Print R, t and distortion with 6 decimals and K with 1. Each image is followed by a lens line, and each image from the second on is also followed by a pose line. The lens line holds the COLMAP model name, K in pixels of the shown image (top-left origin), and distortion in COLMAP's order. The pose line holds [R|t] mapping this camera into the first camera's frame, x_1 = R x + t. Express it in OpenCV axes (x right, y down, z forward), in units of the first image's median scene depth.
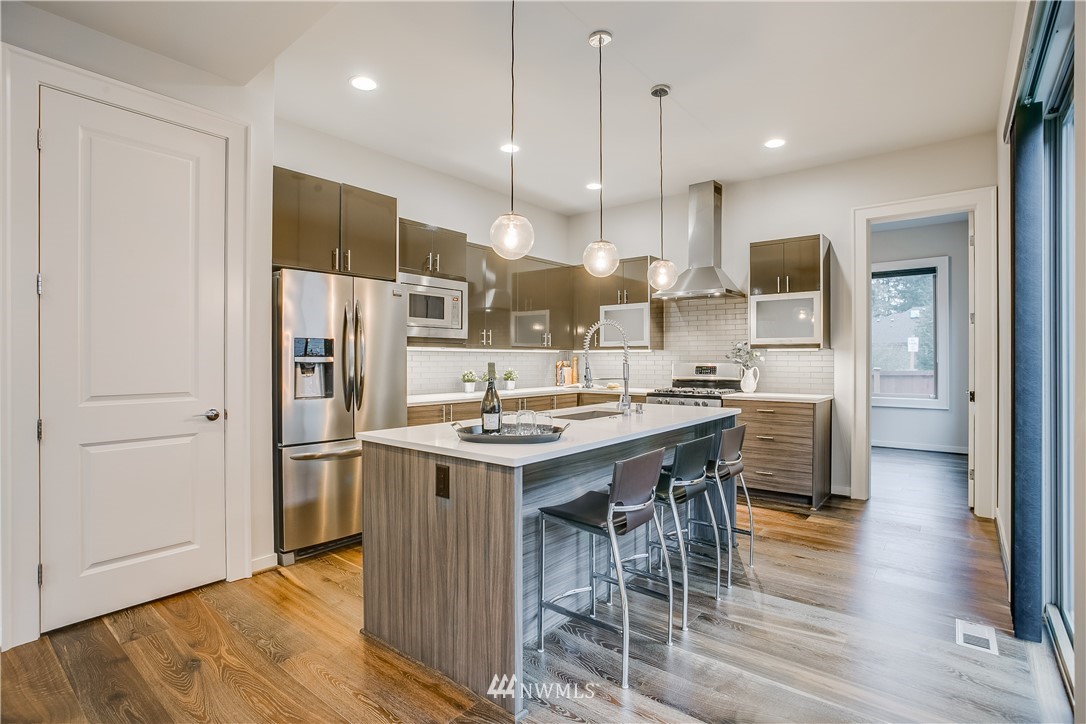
lens RADIAL K [[523.4, 0, 543.0], [0, 523.4, 362.0], [0, 0, 1]] dist [-0.000426, -0.000011]
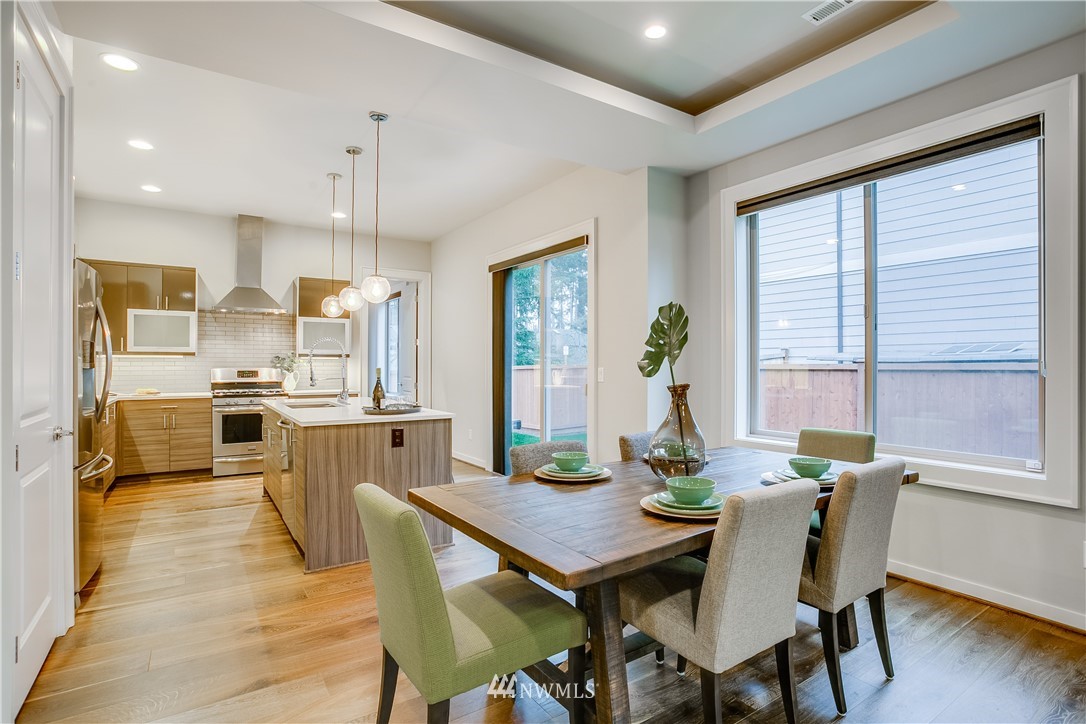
lens RADIAL K [[534.6, 0, 533.4], [0, 534.6, 360.4], [0, 0, 1]] dist [-0.075559, 0.038478]
pose [[0.300704, 0.007057, 0.953691, -1.483529], [0.006016, 0.999939, -0.009296, -0.000690], [-0.953698, 0.008533, 0.300643, 0.064481]]
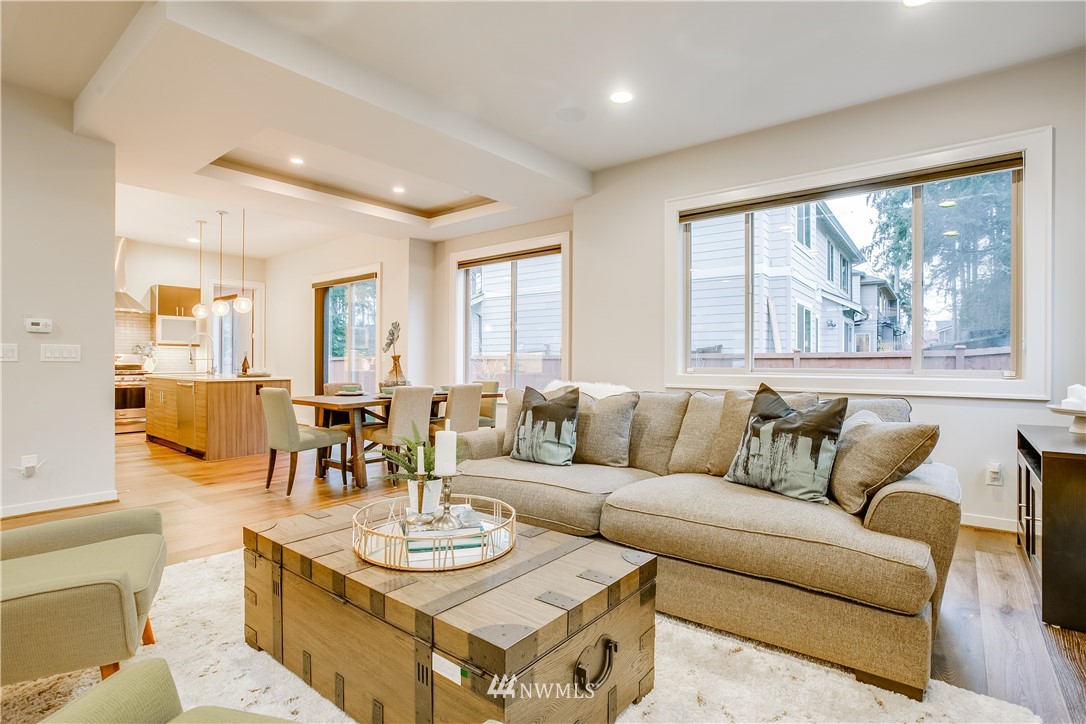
lens RADIAL K [[534.6, 0, 533.4], [0, 534.6, 360.4], [0, 0, 1]] dist [-0.075559, 0.038478]
pose [[-0.013288, -0.000132, 0.999912, -2.847929], [0.005279, 0.999986, 0.000202, 0.060734], [-0.999898, 0.005281, -0.013287, -0.472369]]
